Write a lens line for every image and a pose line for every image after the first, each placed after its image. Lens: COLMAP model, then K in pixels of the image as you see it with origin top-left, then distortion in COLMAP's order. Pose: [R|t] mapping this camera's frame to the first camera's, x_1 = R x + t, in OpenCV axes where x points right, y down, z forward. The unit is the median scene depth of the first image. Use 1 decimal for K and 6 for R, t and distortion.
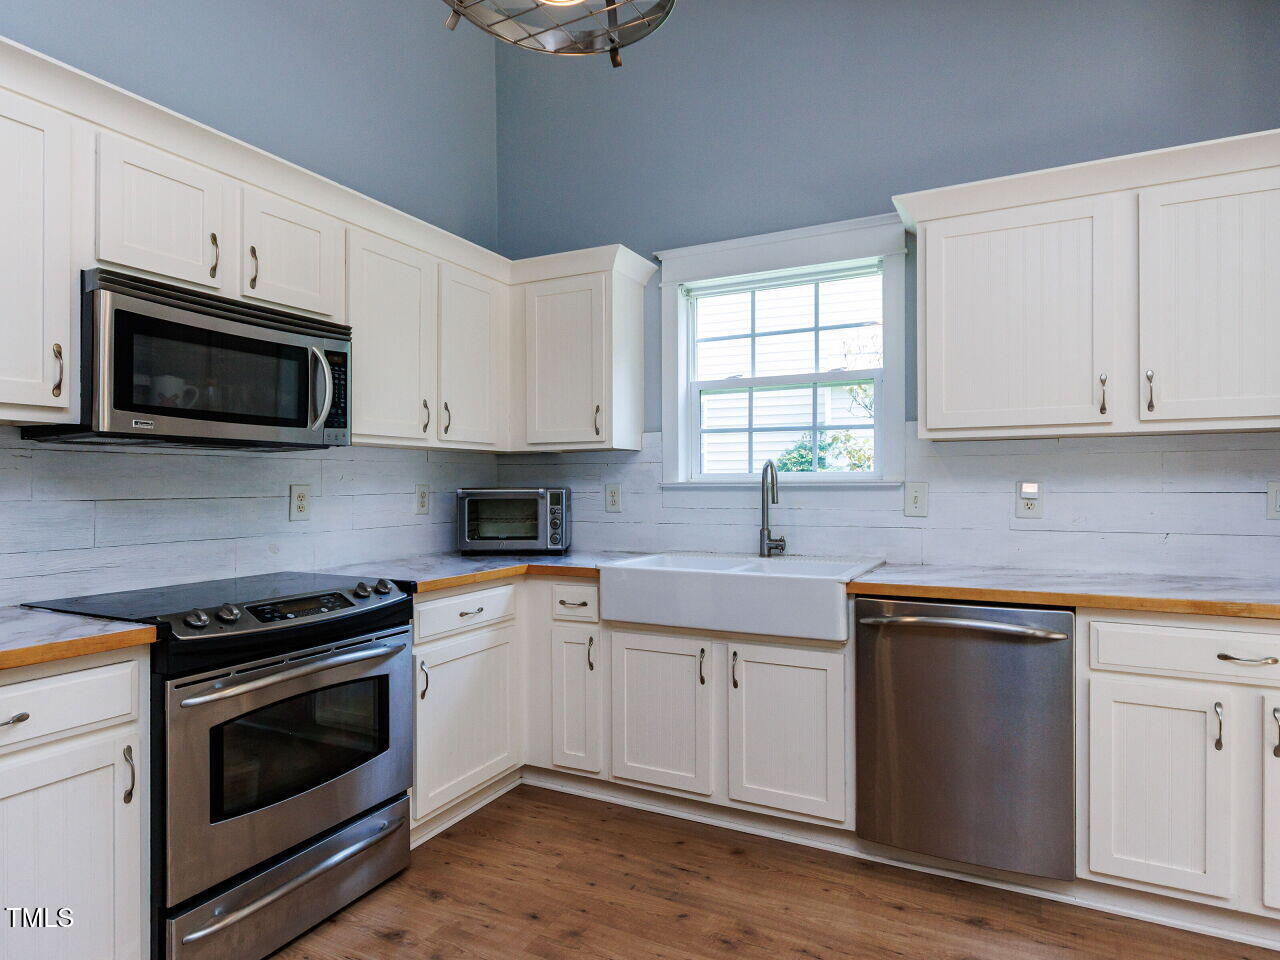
lens RADIAL K [[747.8, 0, 640.0], [0, 747.8, 480.0], [0, 0, 1]] dist [-0.007602, 0.014671]
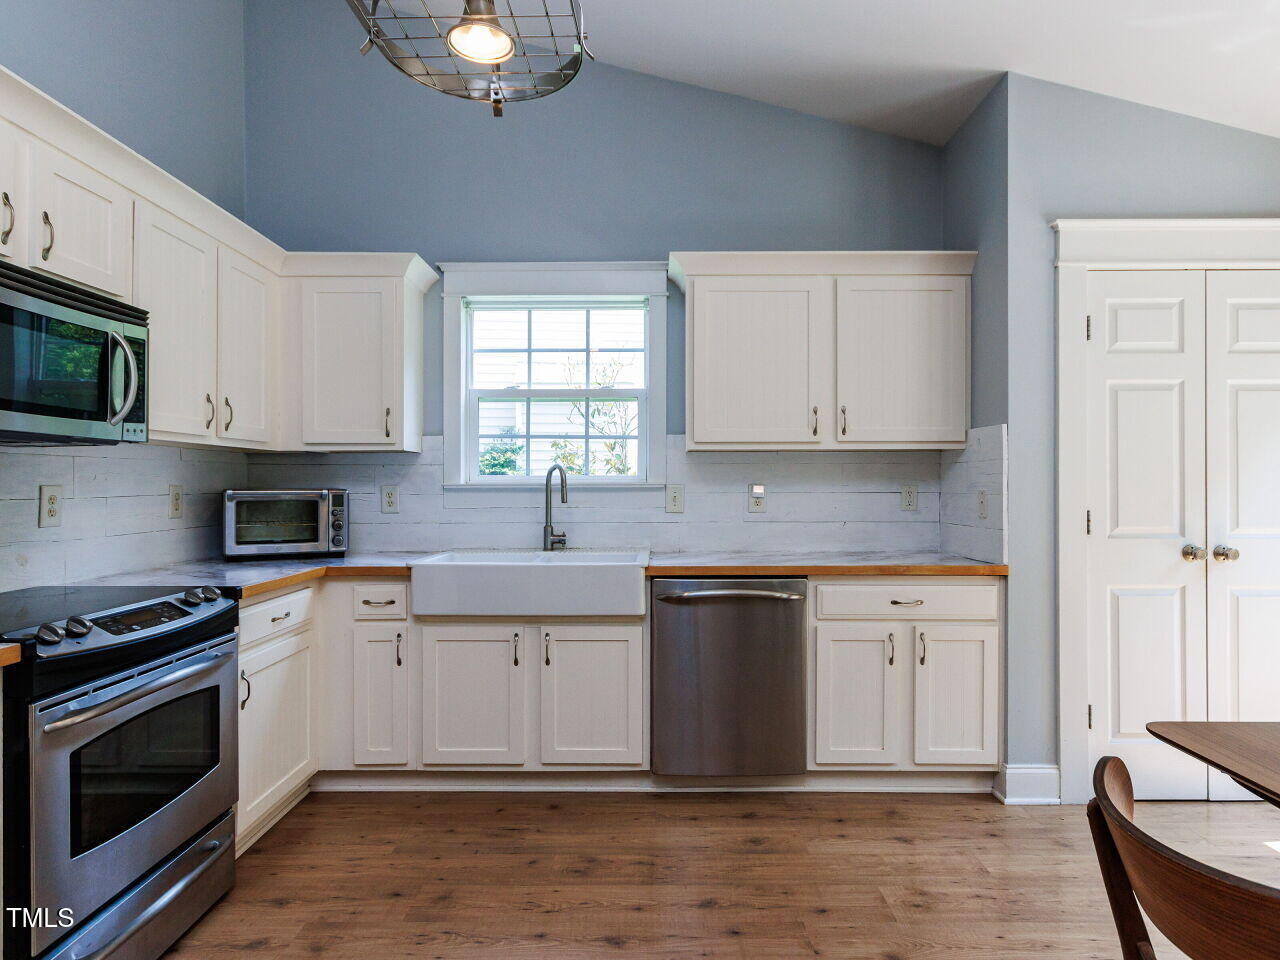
lens RADIAL K [[757.2, 0, 642.0], [0, 757.2, 483.3], [0, 0, 1]] dist [-0.002940, 0.014295]
pose [[0.894612, 0.004084, 0.446825, -0.242913], [-0.005083, 0.999987, 0.001037, -0.000296], [-0.446814, -0.003198, 0.894621, -0.087700]]
